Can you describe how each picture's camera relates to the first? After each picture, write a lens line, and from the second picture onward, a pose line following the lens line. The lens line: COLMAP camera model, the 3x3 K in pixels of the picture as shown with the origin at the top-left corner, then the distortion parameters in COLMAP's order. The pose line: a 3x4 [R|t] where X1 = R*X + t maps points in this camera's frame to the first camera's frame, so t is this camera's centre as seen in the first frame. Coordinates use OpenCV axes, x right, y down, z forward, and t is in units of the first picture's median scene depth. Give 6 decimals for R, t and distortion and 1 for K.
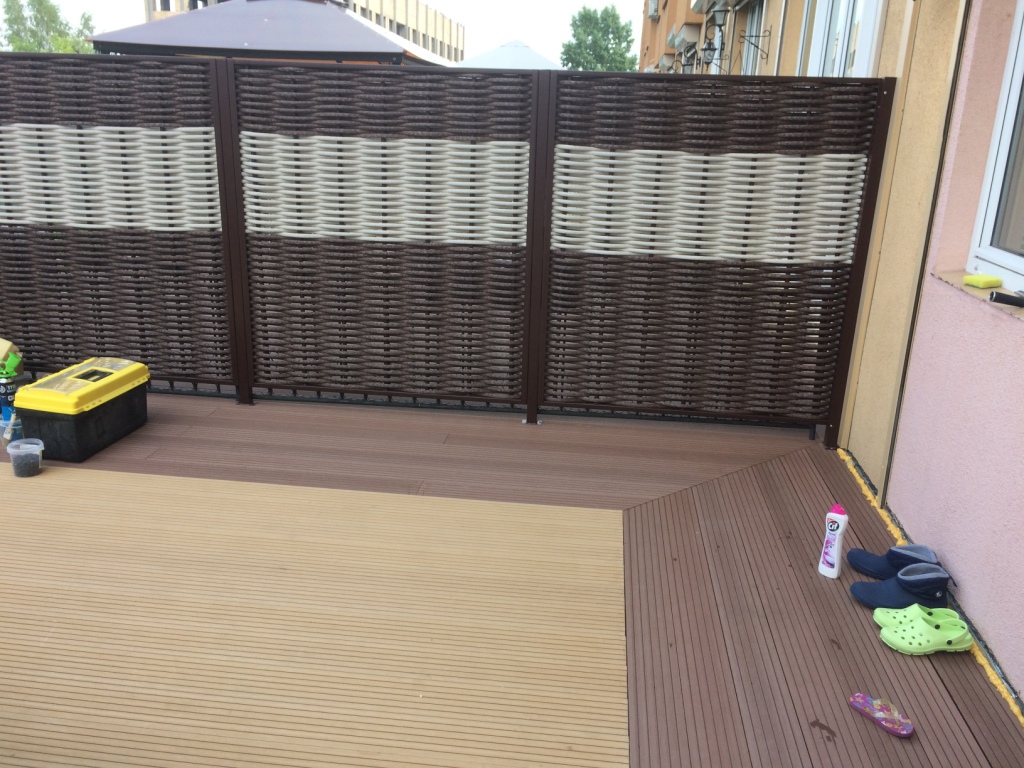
lens RADIAL K [[879.5, 0, 512.0], [0, 879.5, 384.0], [0, 0, 1]] dist [0.073090, -0.100326]
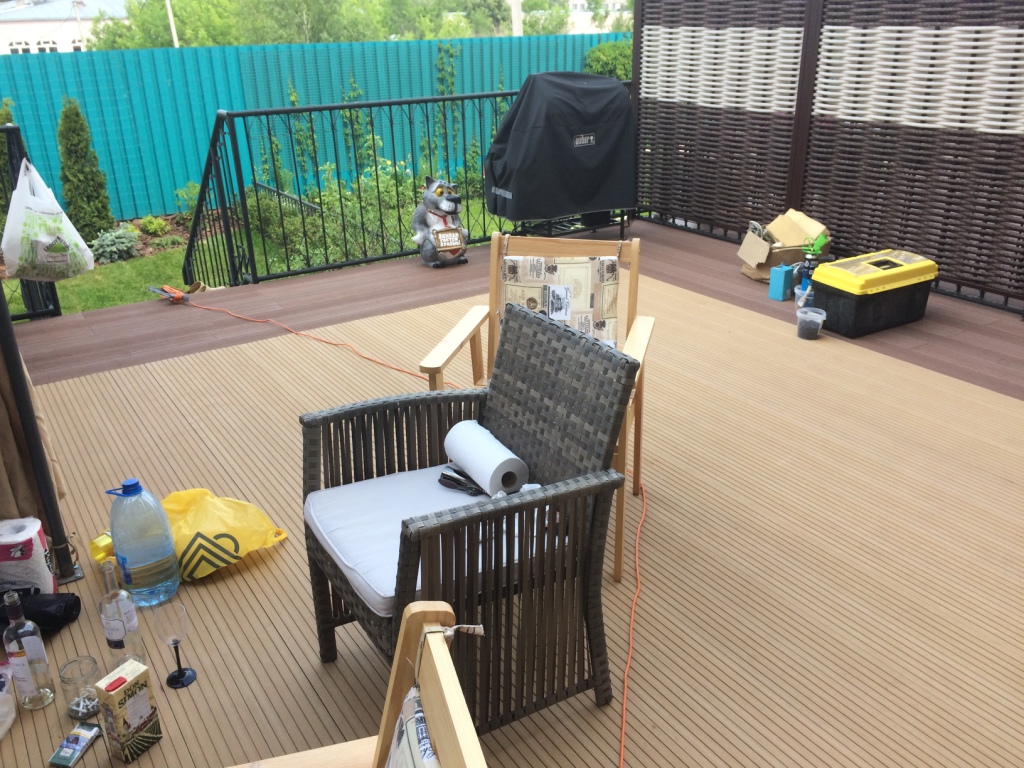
lens RADIAL K [[888.1, 0, 509.2], [0, 888.1, 372.1], [0, 0, 1]] dist [0.094032, -0.117384]
pose [[0.642471, 0.247331, -0.725299, 0.056205], [-0.188880, 0.968392, 0.162916, 0.022462], [0.742668, 0.032326, 0.668879, -0.061931]]
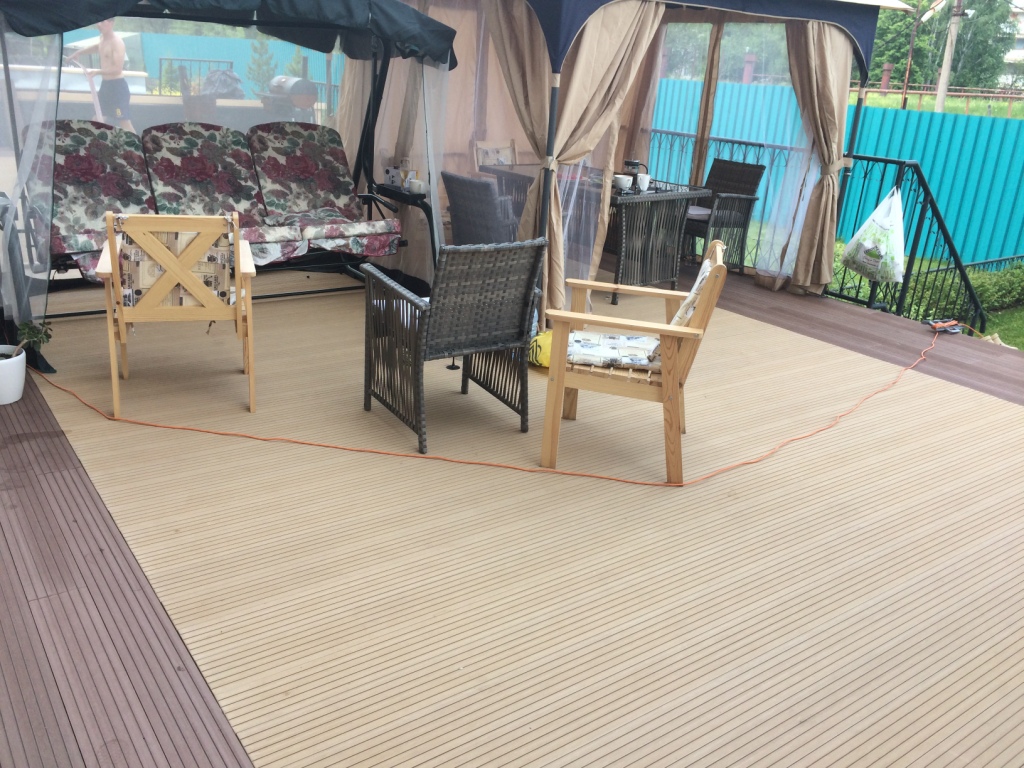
lens RADIAL K [[879.5, 0, 512.0], [0, 879.5, 384.0], [0, 0, 1]] dist [0.073090, -0.100326]
pose [[-0.736324, 0.163431, -0.656595, 0.245937], [-0.279444, 0.810317, 0.515070, -0.228650], [0.616229, 0.562740, -0.550986, 0.759603]]
